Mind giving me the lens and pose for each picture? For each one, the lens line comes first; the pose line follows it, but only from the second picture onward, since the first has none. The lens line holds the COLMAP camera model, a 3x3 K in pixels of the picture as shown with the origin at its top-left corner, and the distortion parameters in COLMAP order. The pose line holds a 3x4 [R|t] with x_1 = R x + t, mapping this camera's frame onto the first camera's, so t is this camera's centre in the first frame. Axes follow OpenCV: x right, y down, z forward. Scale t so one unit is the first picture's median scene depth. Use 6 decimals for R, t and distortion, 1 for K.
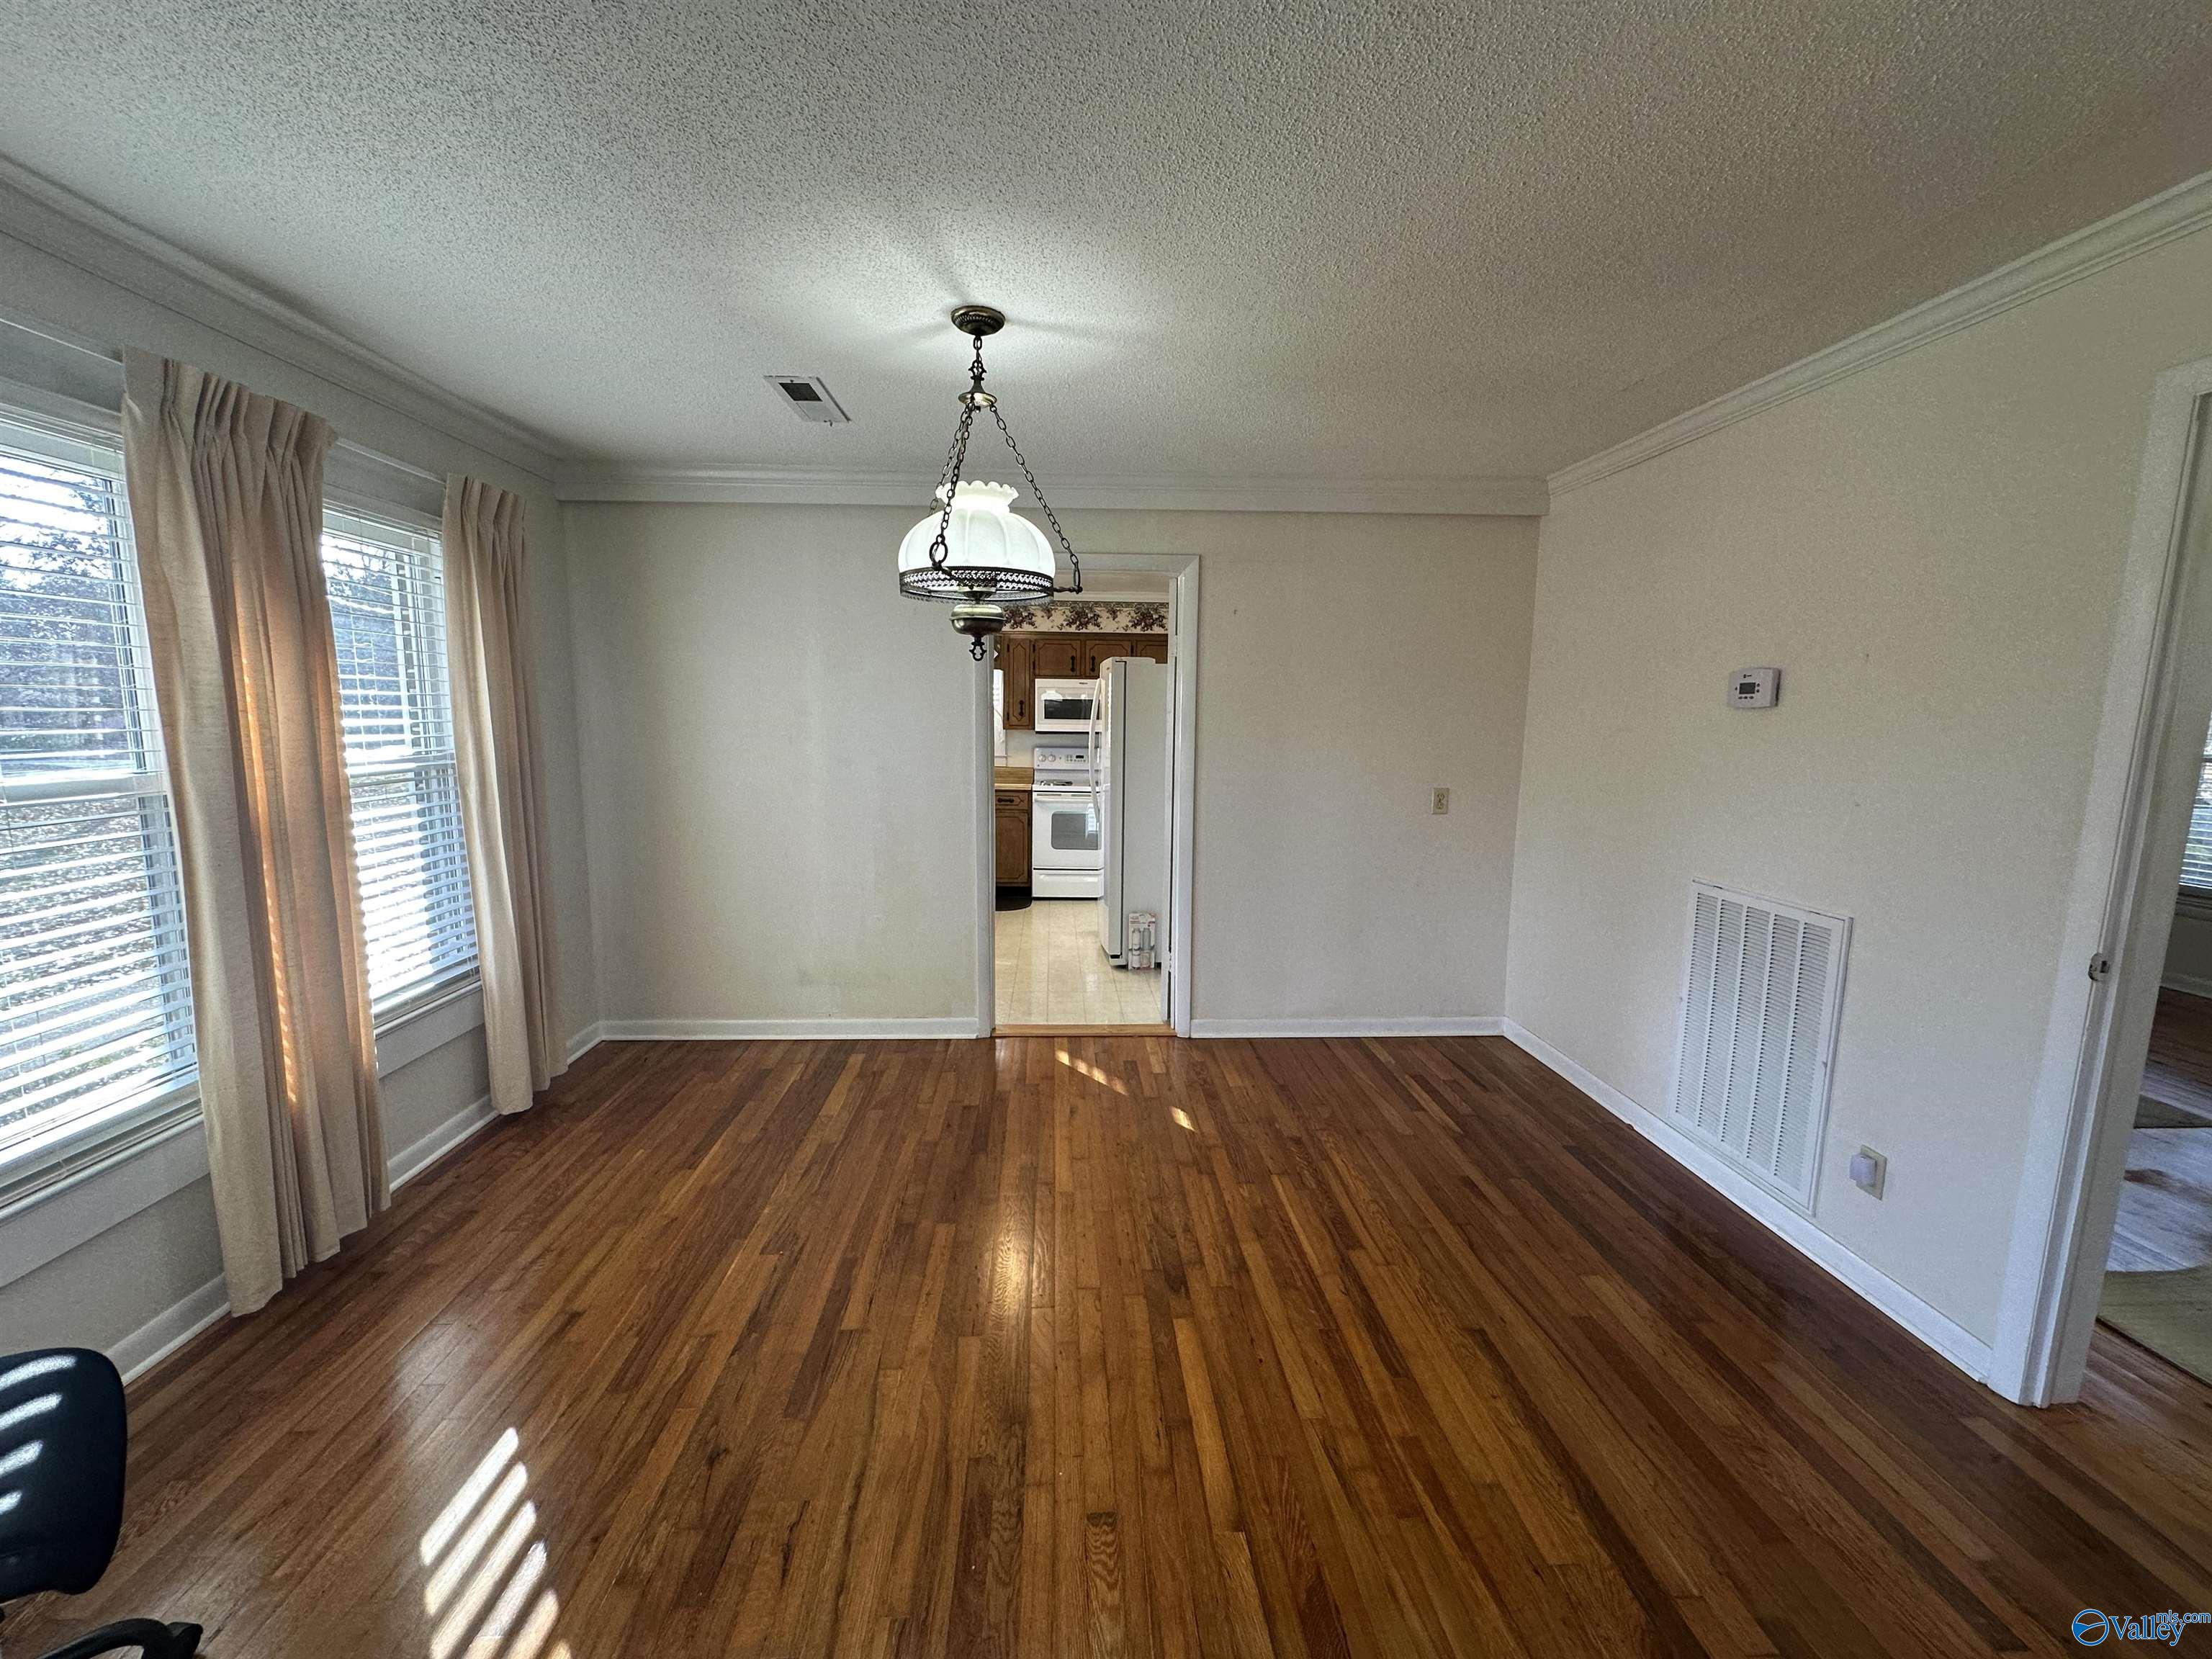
lens RADIAL K [[879.2, 0, 1101.6], [0, 879.2, 828.8], [0, 0, 1]] dist [-0.004940, -0.000077]
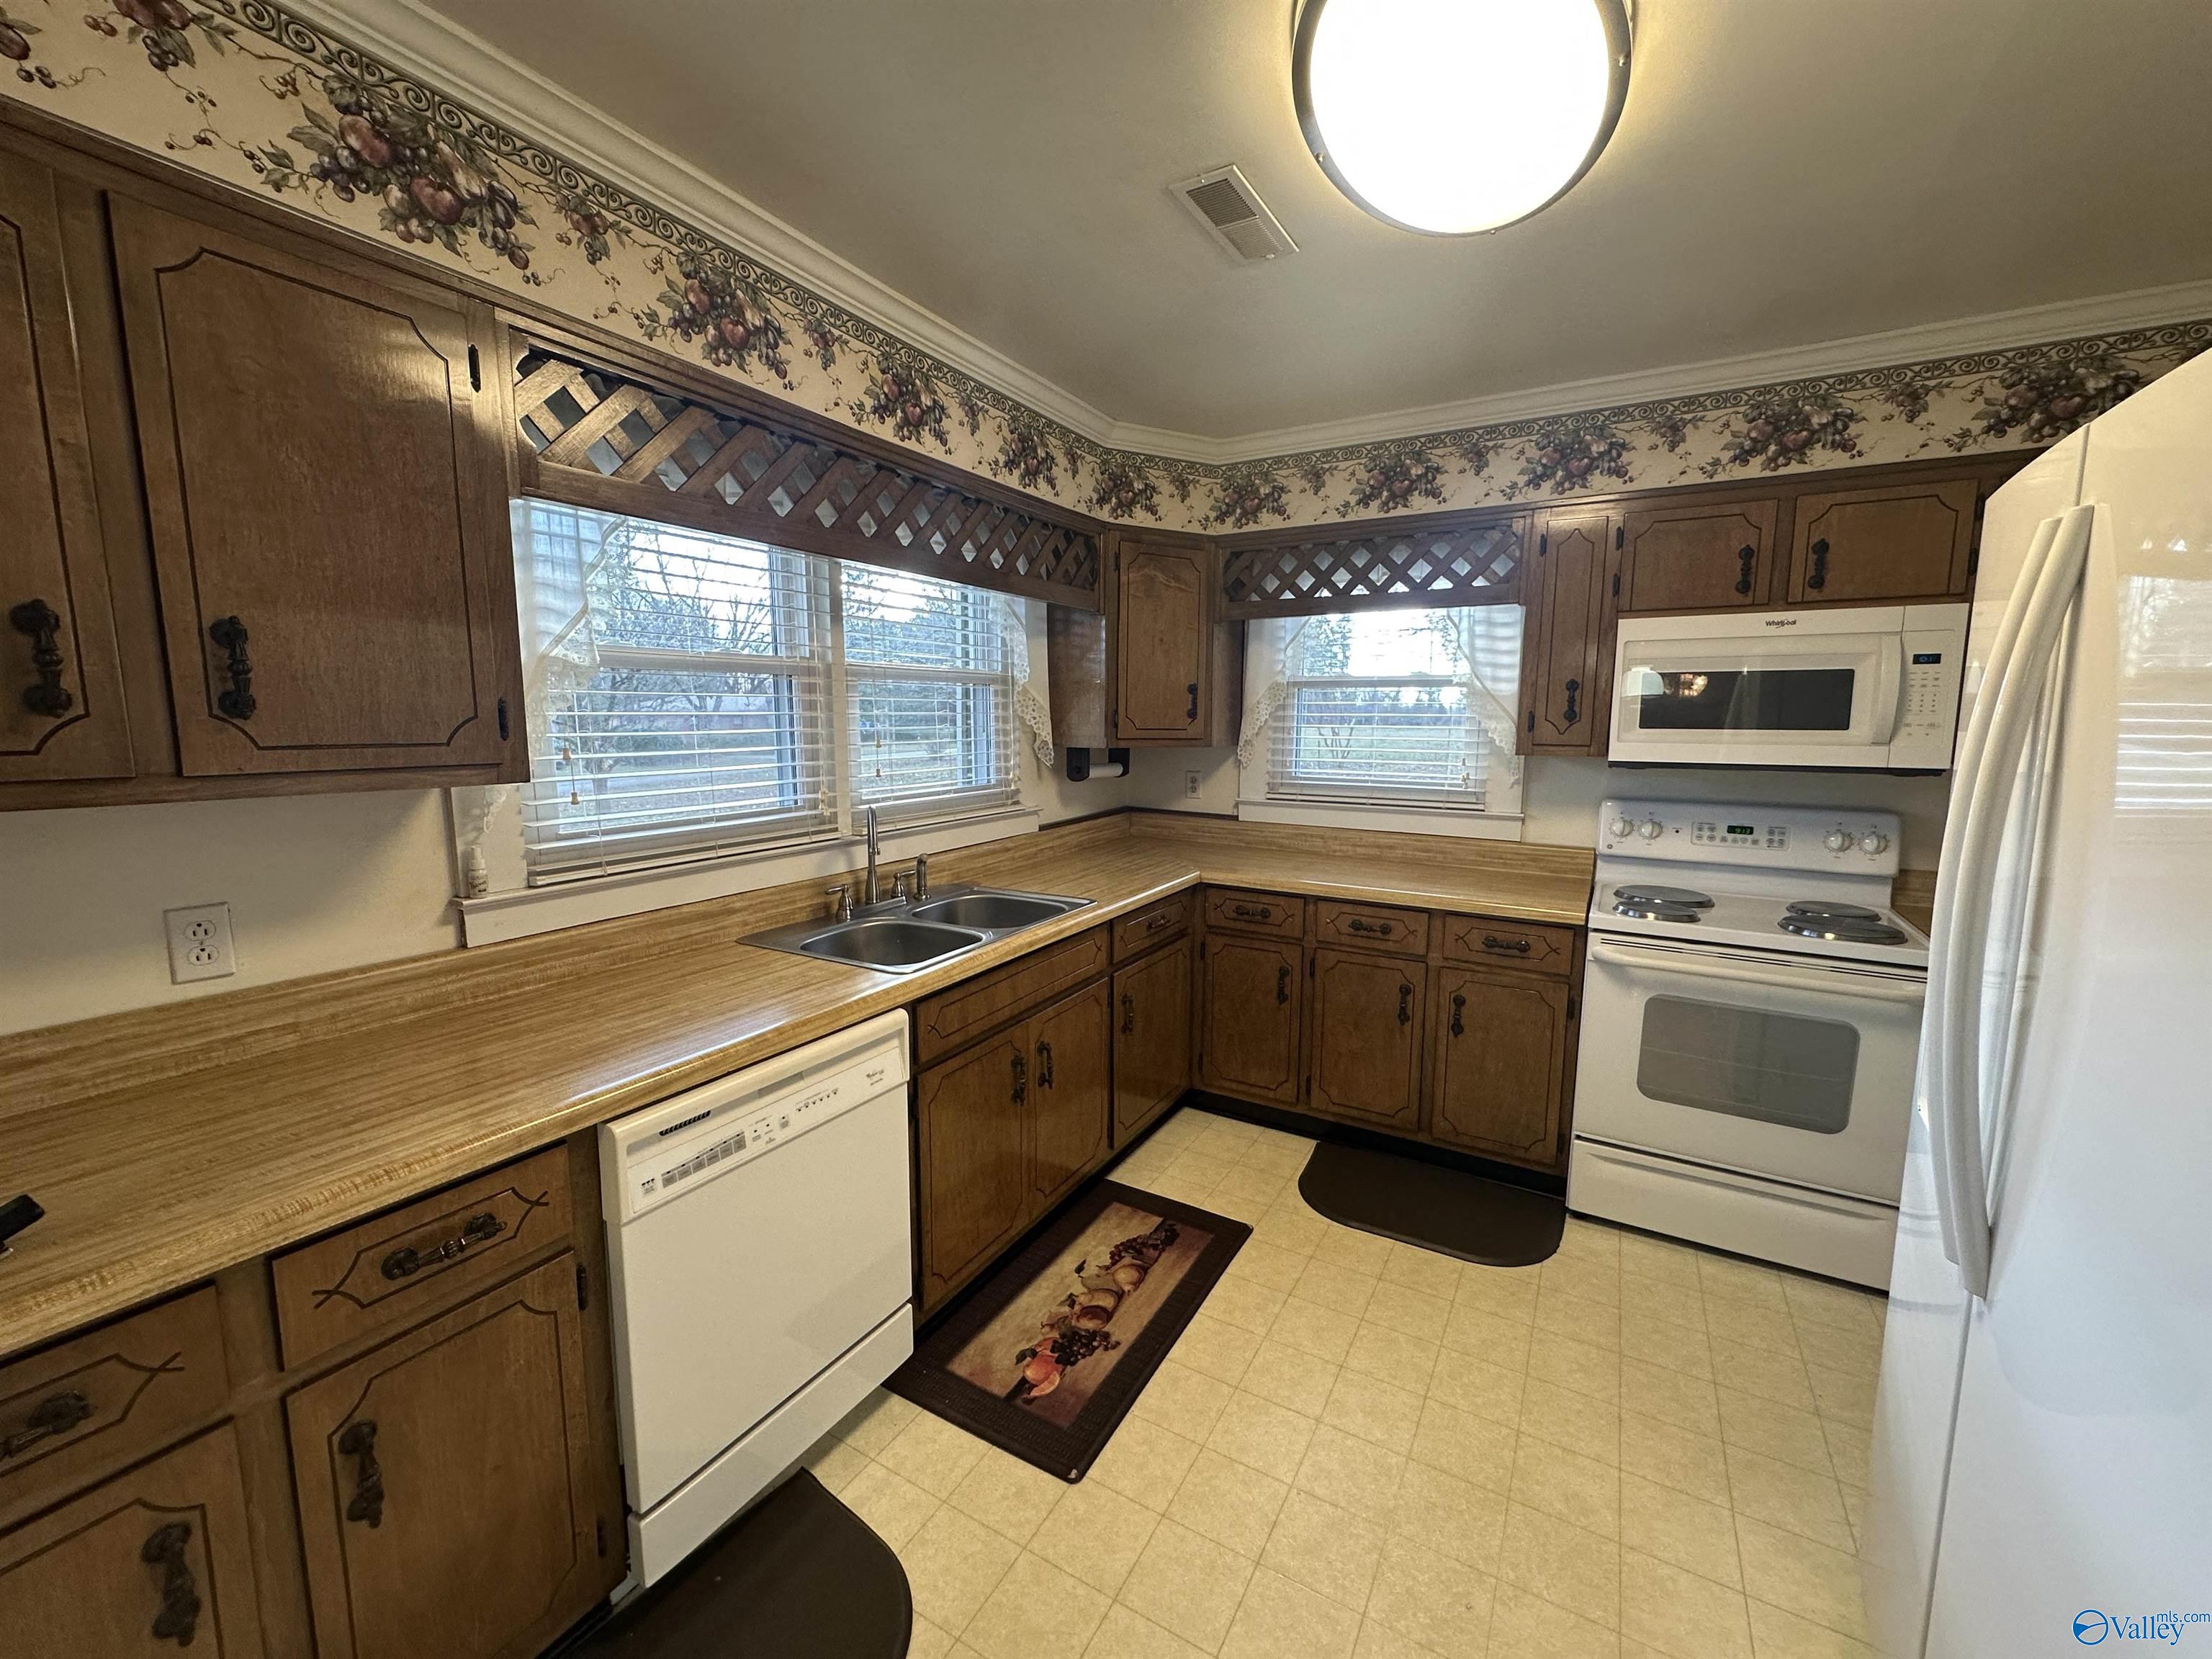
lens RADIAL K [[879.2, 0, 1101.6], [0, 879.2, 828.8], [0, 0, 1]] dist [-0.004940, -0.000077]
pose [[0.832484, 0.060963, -0.550685, -0.064552], [-0.066740, 0.997725, 0.009560, -0.097089], [0.550015, 0.028794, 0.834659, 0.776364]]
